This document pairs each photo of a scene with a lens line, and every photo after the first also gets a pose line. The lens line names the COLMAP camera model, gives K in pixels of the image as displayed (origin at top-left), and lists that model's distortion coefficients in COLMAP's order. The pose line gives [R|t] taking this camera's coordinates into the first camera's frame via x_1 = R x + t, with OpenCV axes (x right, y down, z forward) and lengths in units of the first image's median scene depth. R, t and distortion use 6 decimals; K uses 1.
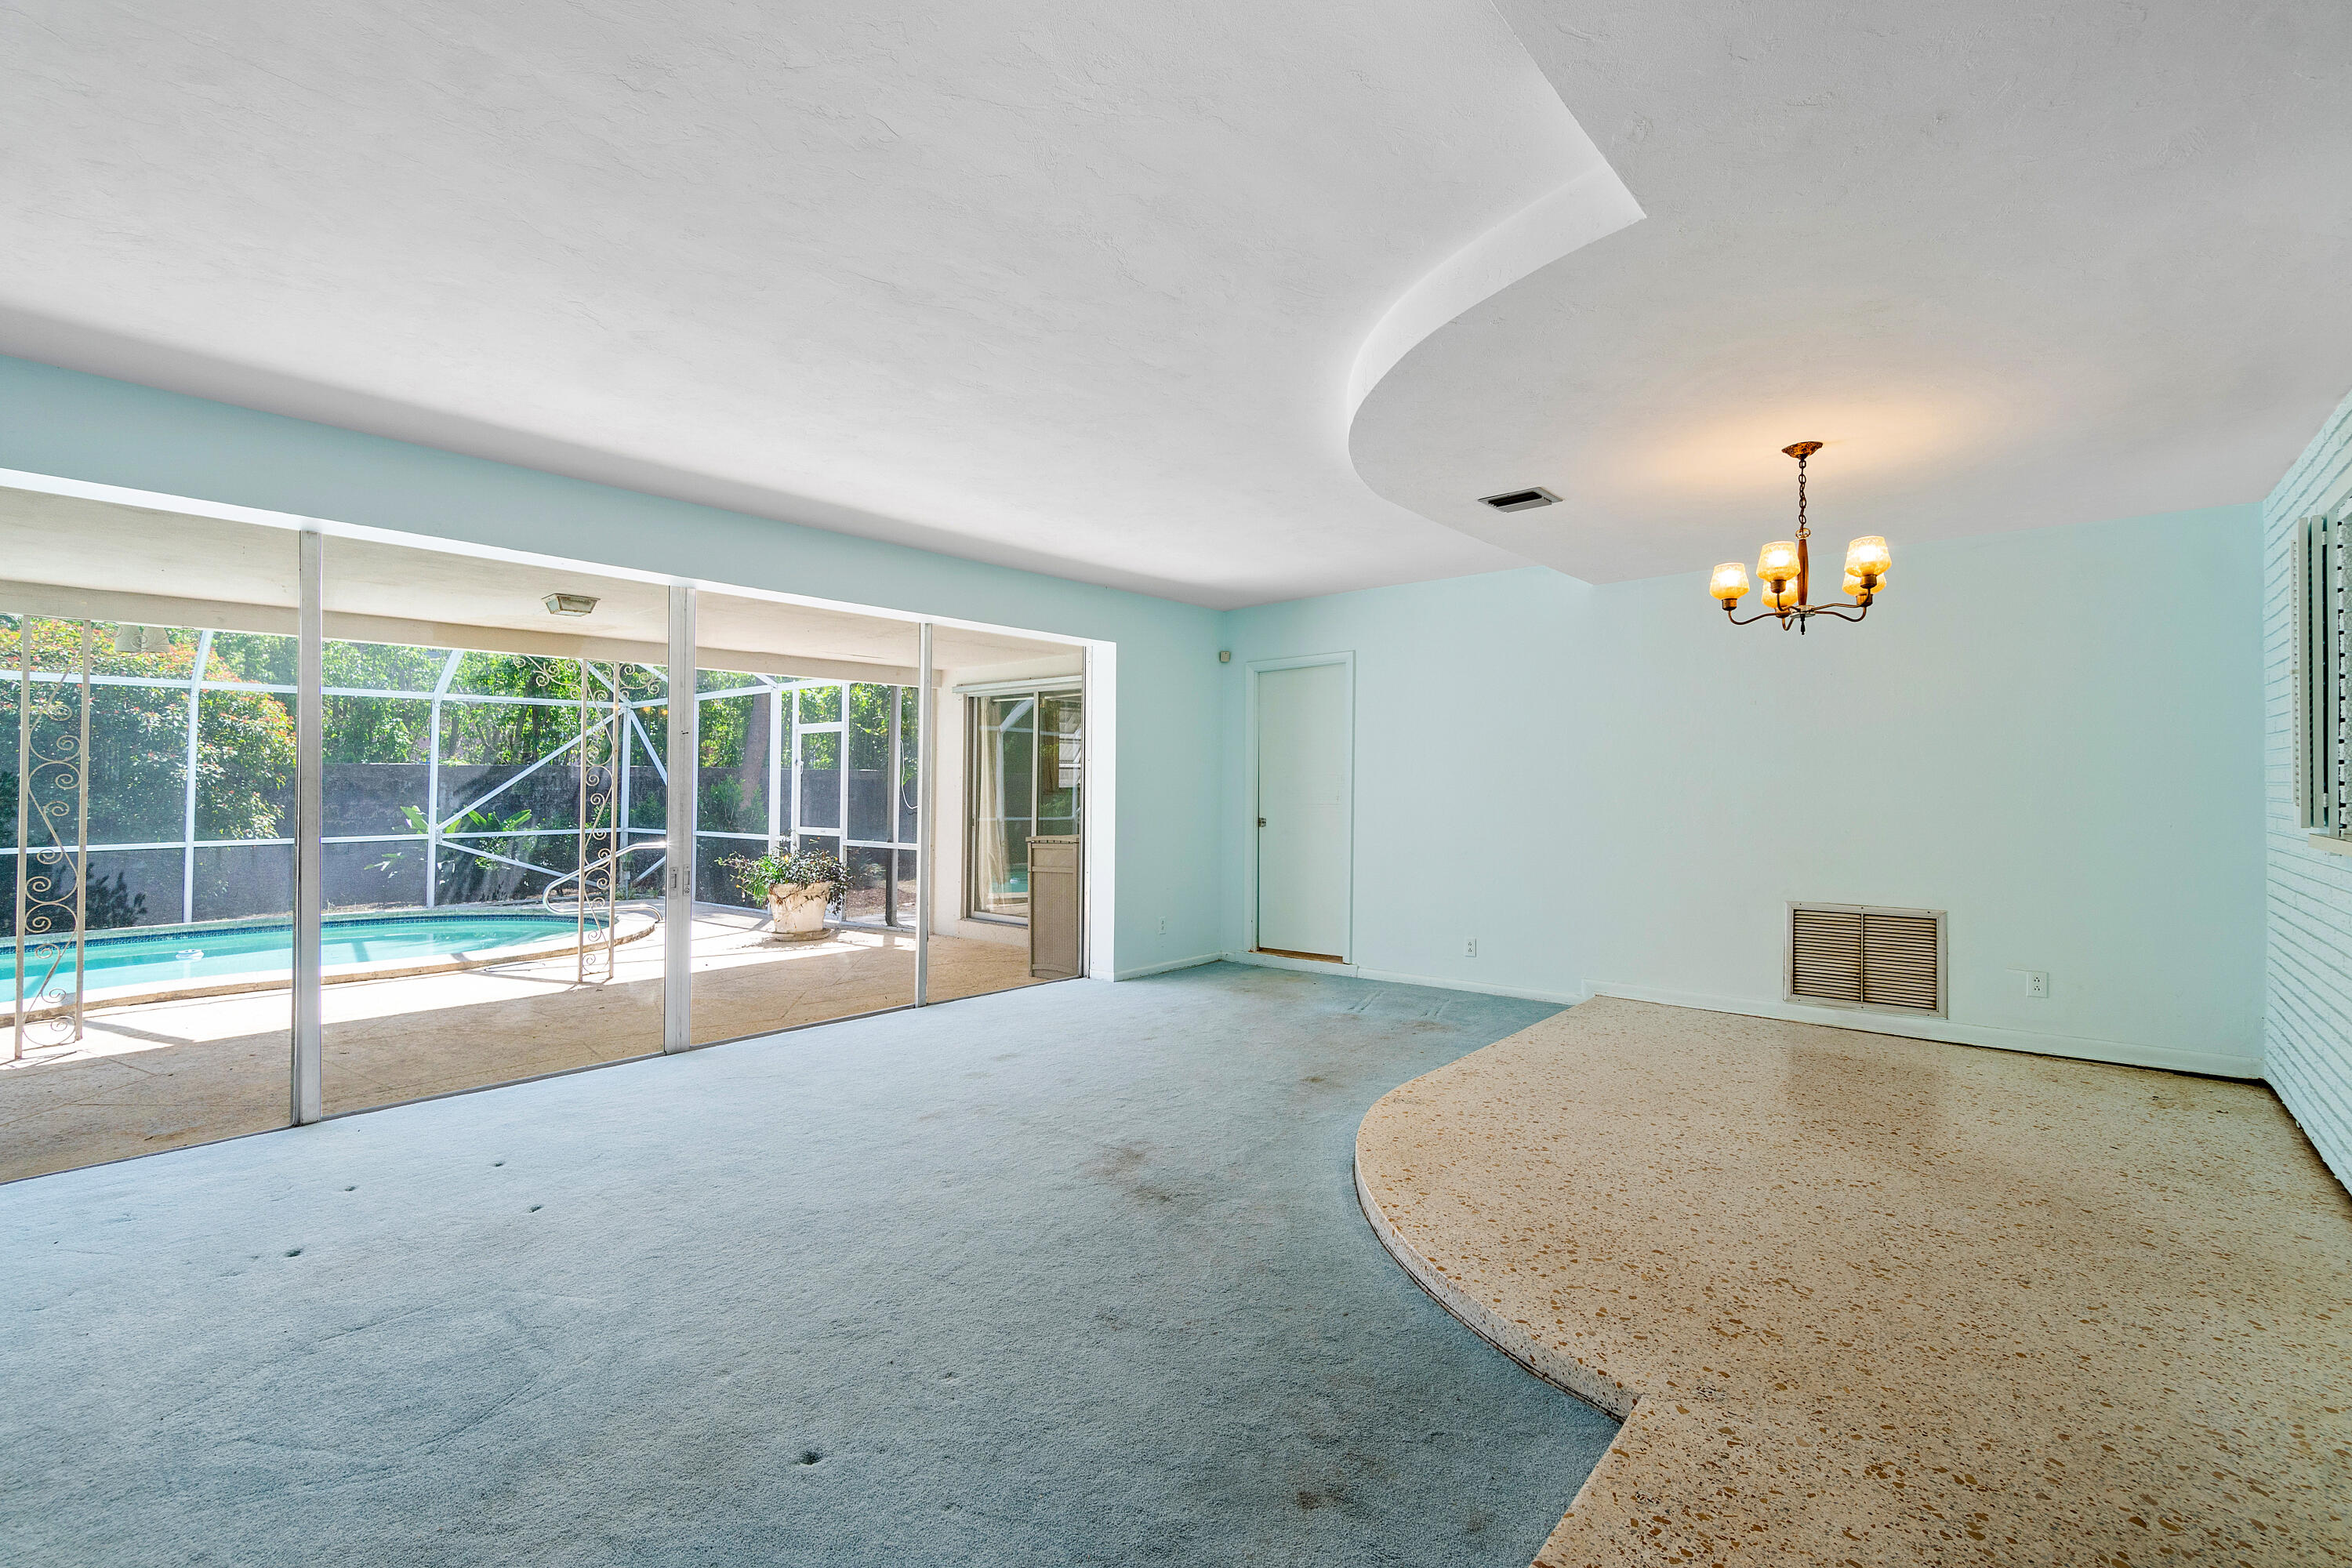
lens RADIAL K [[1044.8, 0, 1114.0], [0, 1044.8, 782.8], [0, 0, 1]] dist [-0.007200, 0.000389]
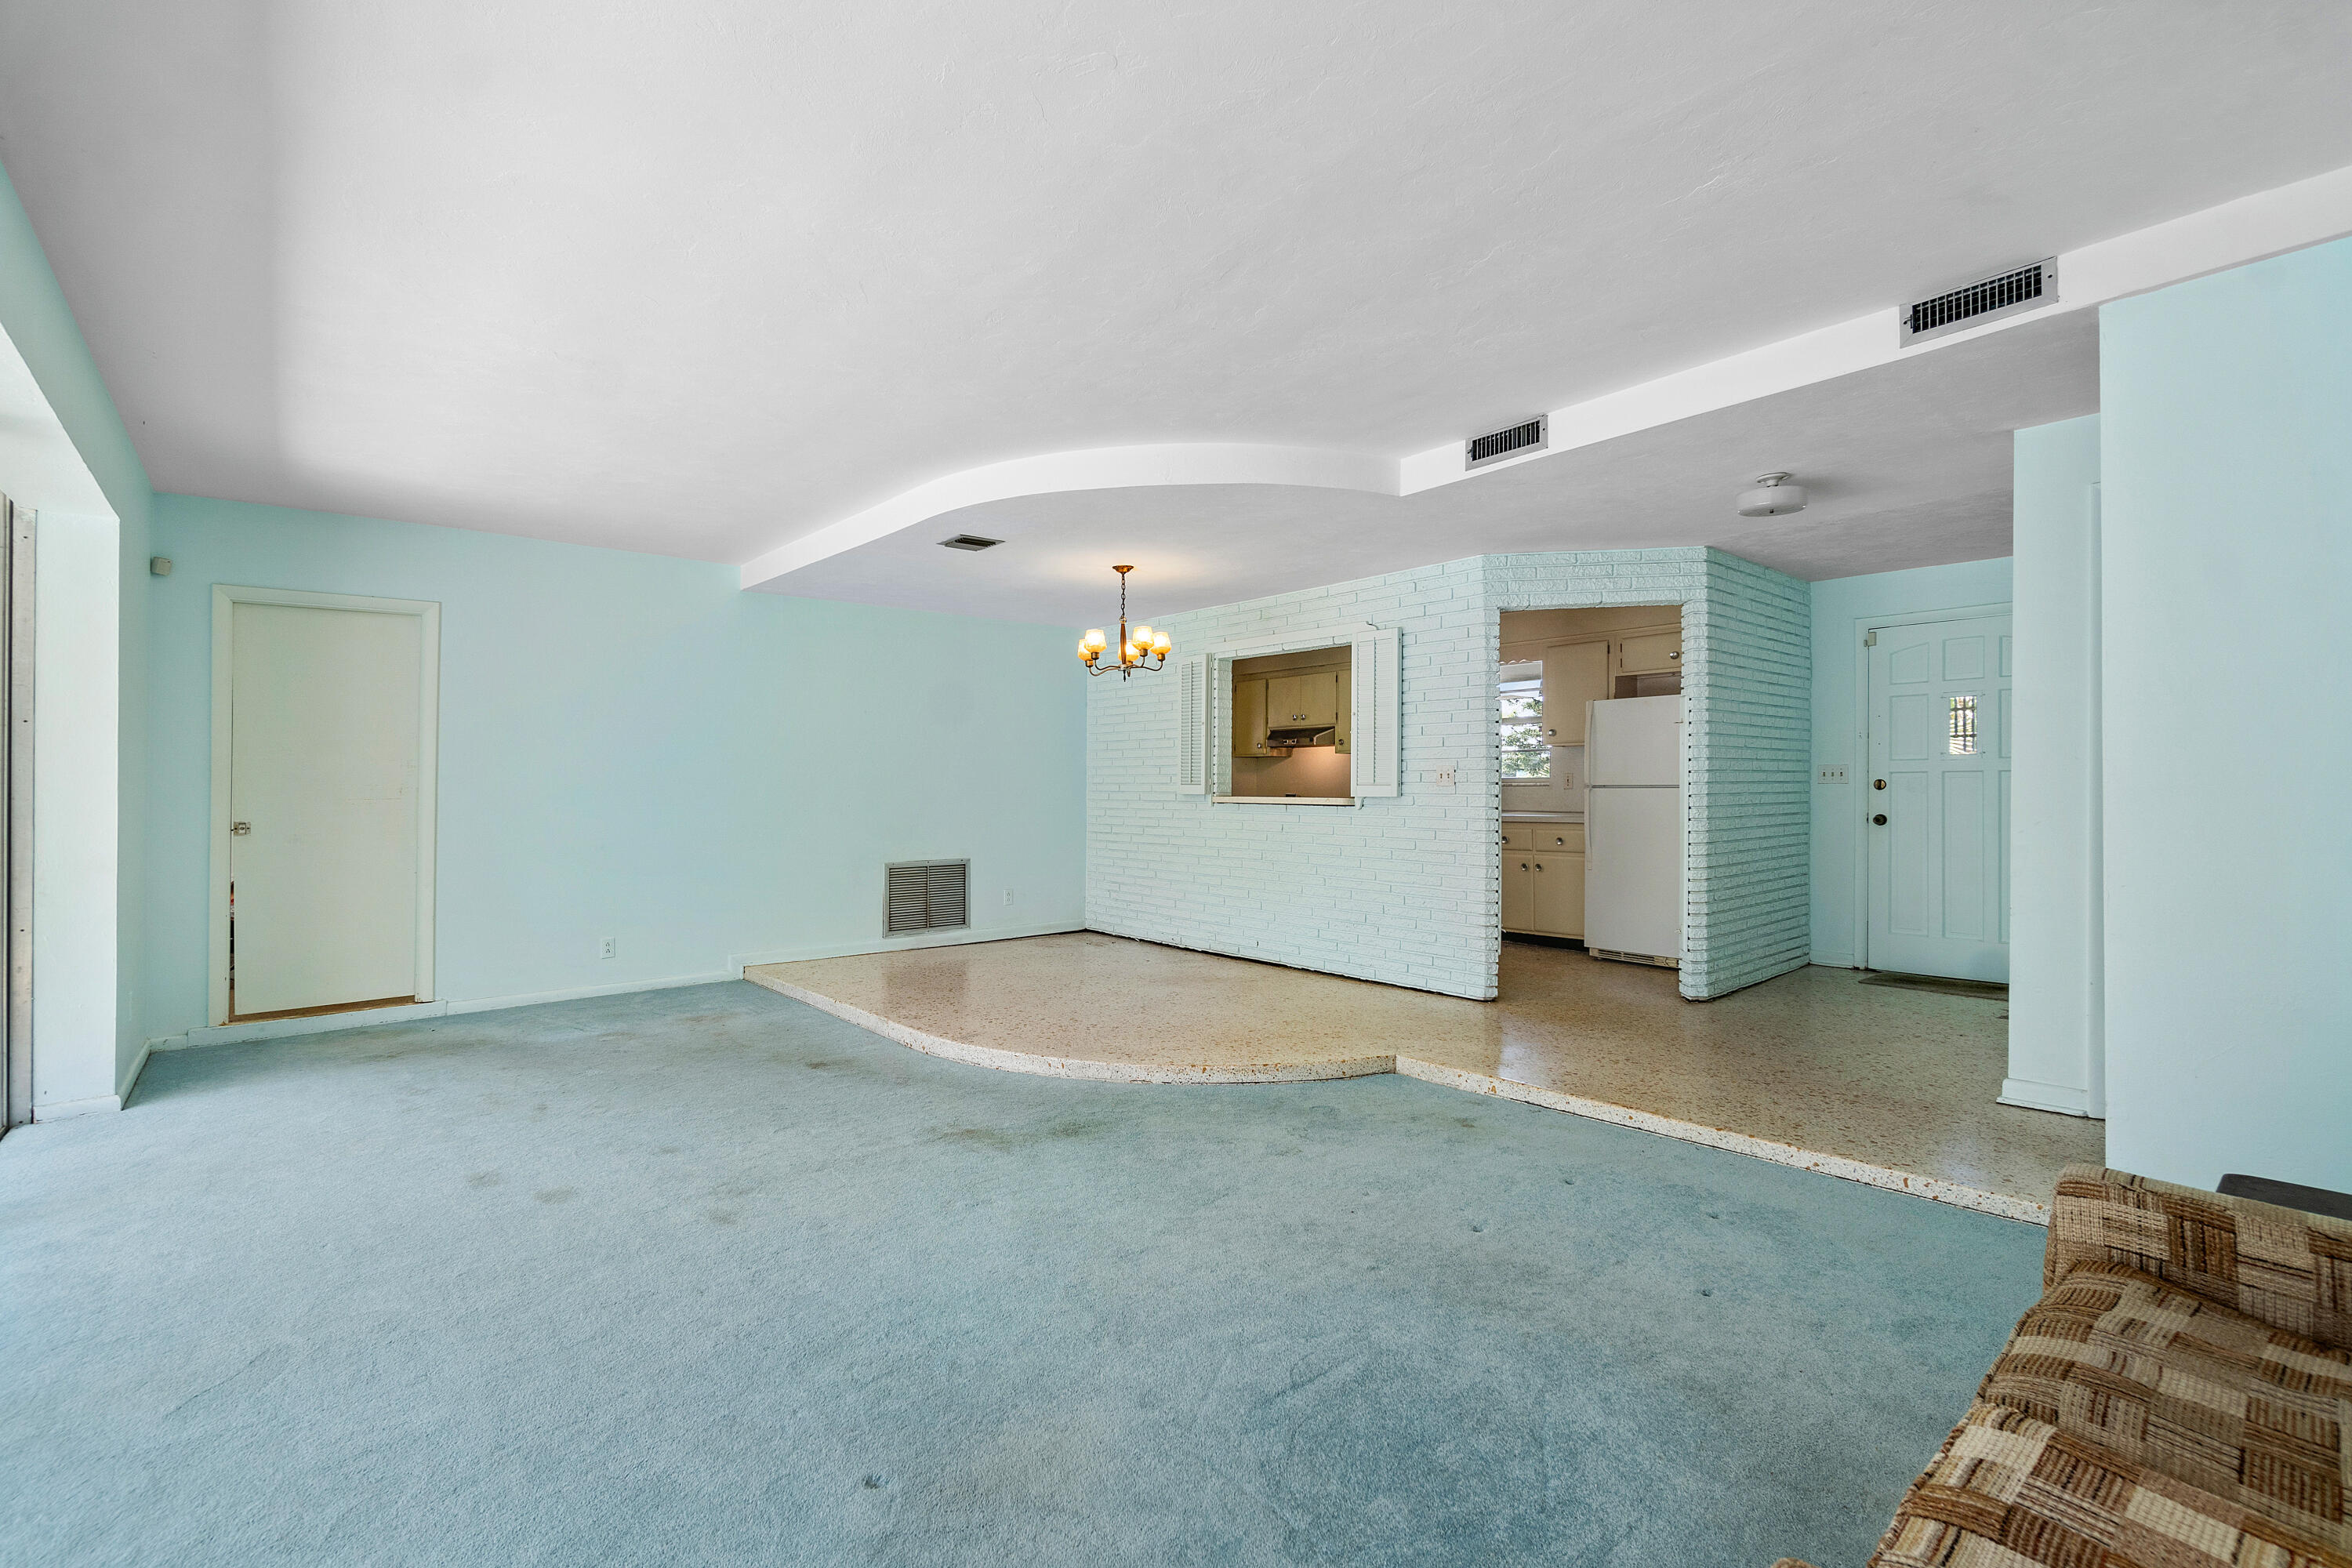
lens RADIAL K [[1086.7, 0, 1176.0], [0, 1086.7, 784.0], [0, 0, 1]] dist [-0.002196, -0.000309]
pose [[0.120134, 0.001003, 0.992757, -0.522151], [-0.000417, 0.999999, -0.000960, 0.010917], [-0.992758, -0.000298, 0.120134, 0.351778]]
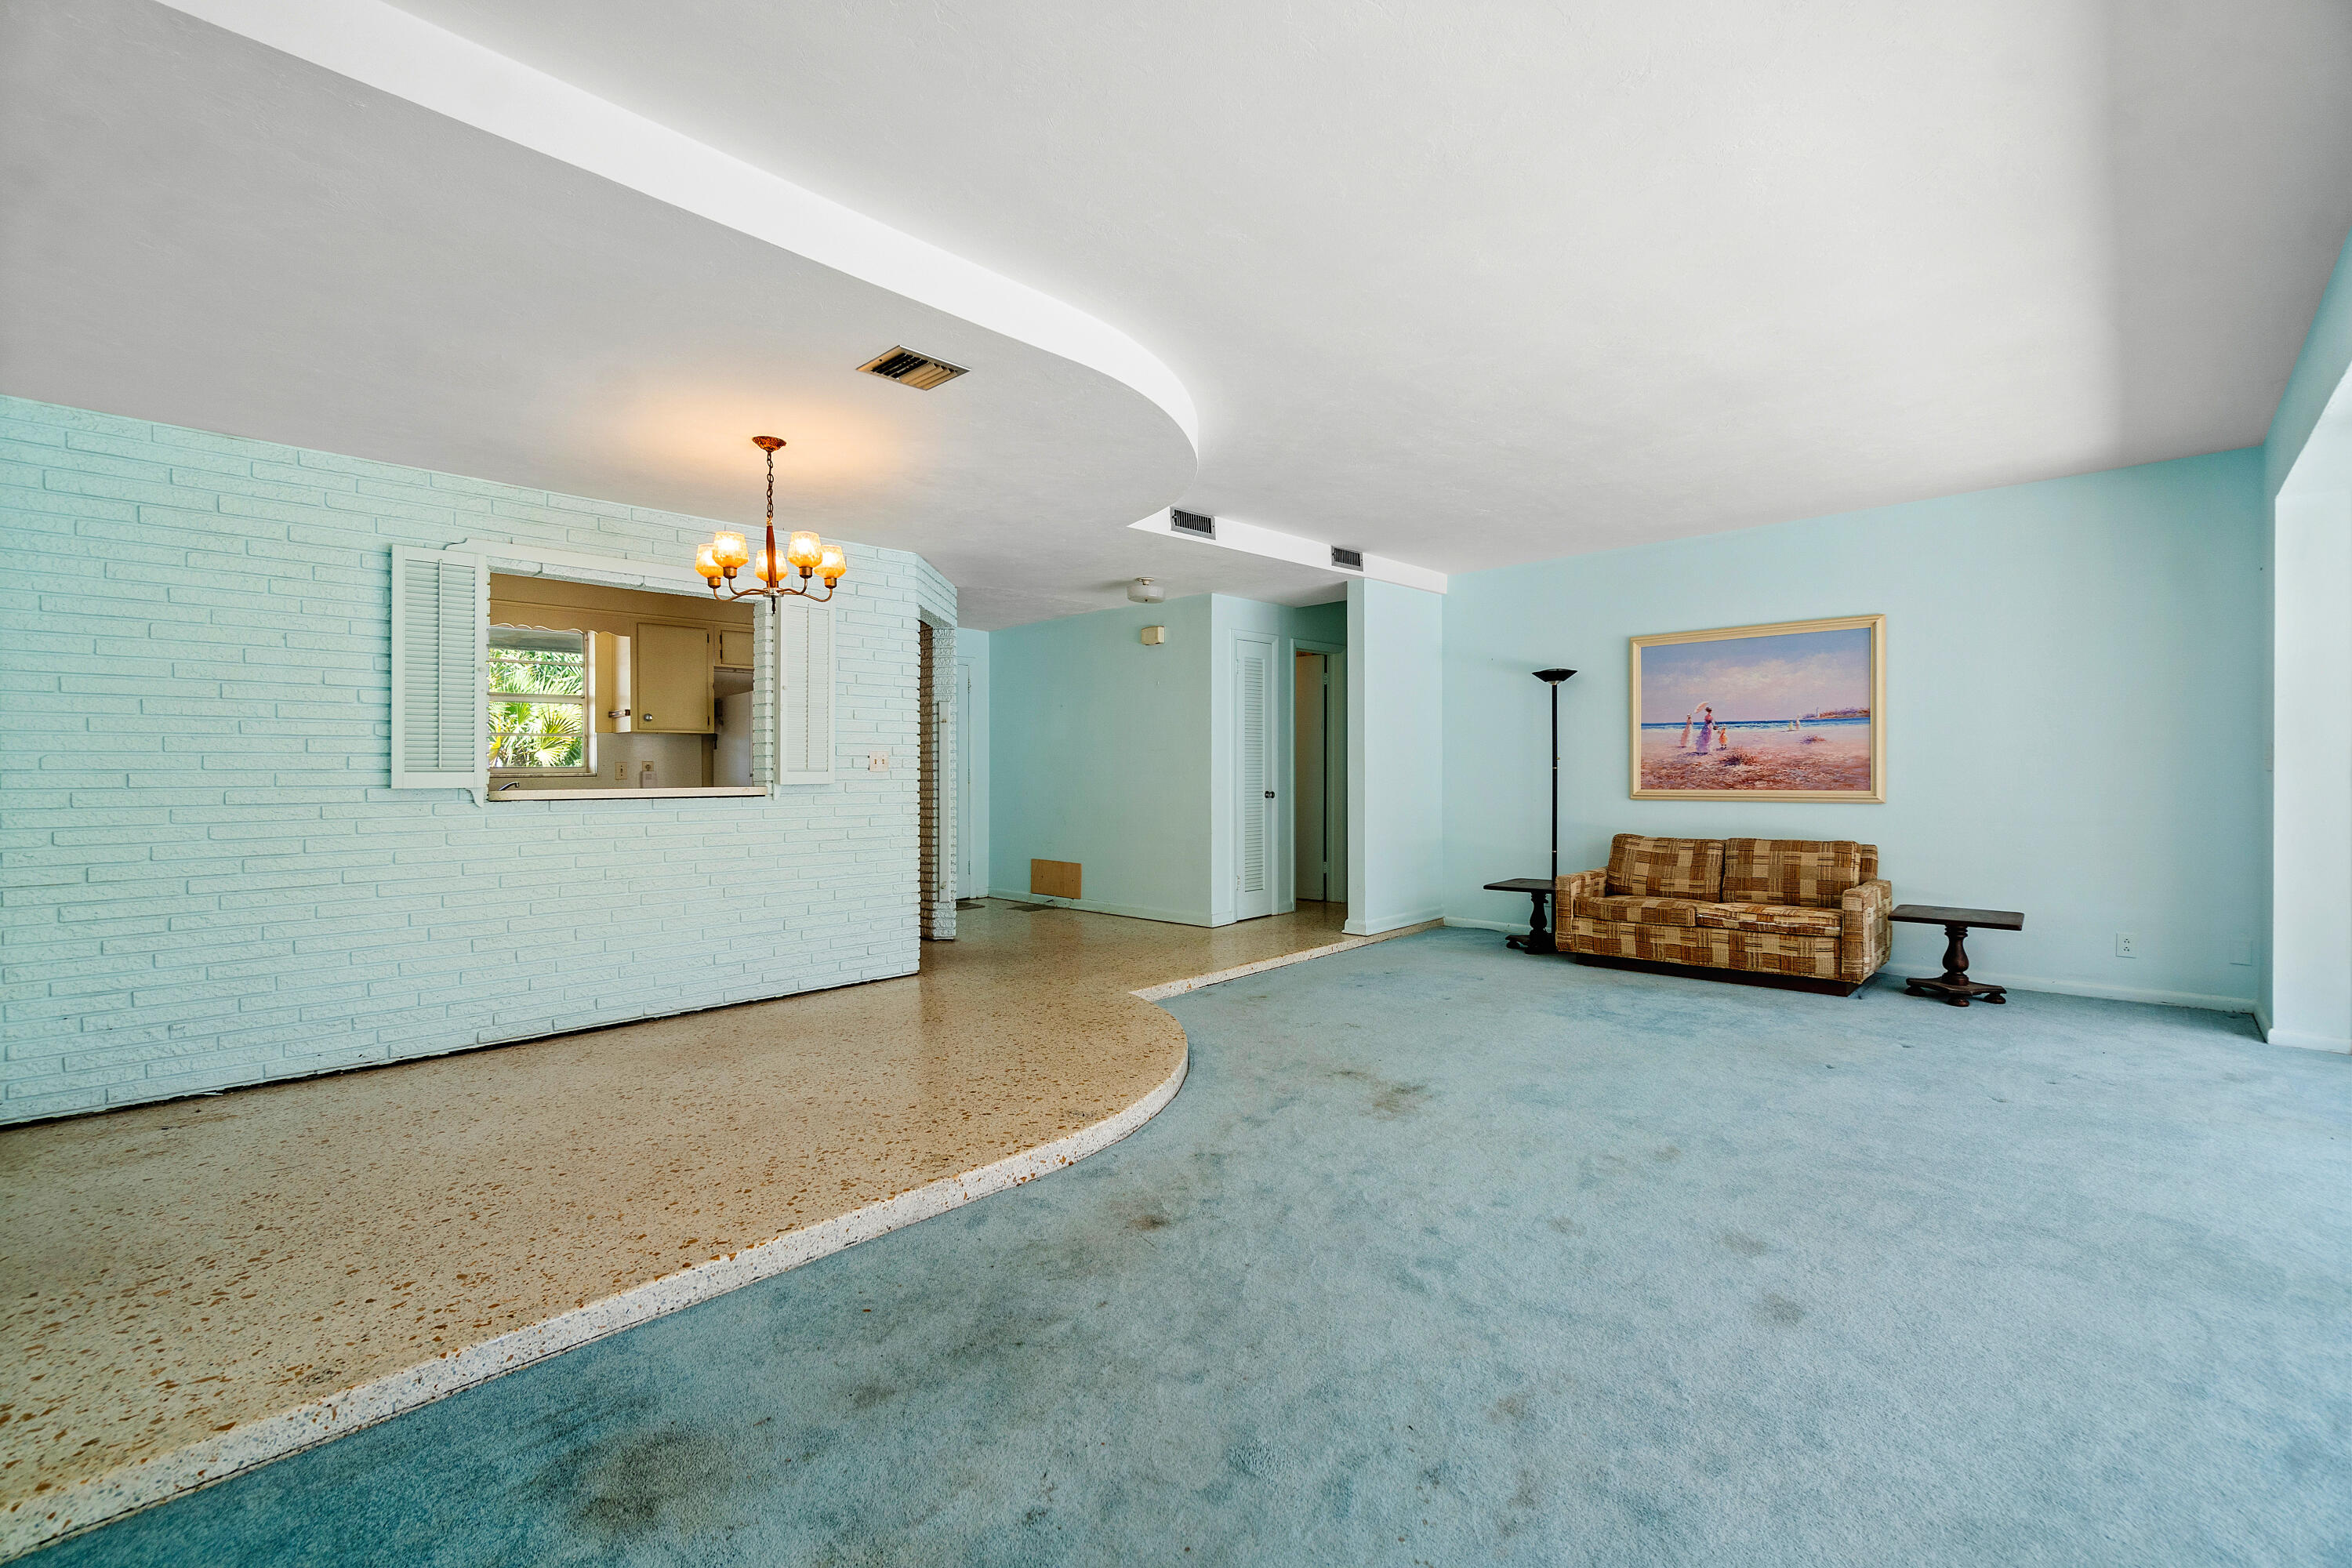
lens RADIAL K [[1012.7, 0, 1176.0], [0, 1012.7, 784.0], [0, 0, 1]] dist [-0.001814, 0.000014]
pose [[-0.999914, 0.012865, 0.002725, 0.112221], [0.012883, 0.999894, 0.006761, 0.019106], [-0.002638, 0.006796, -0.999973, 1.034894]]
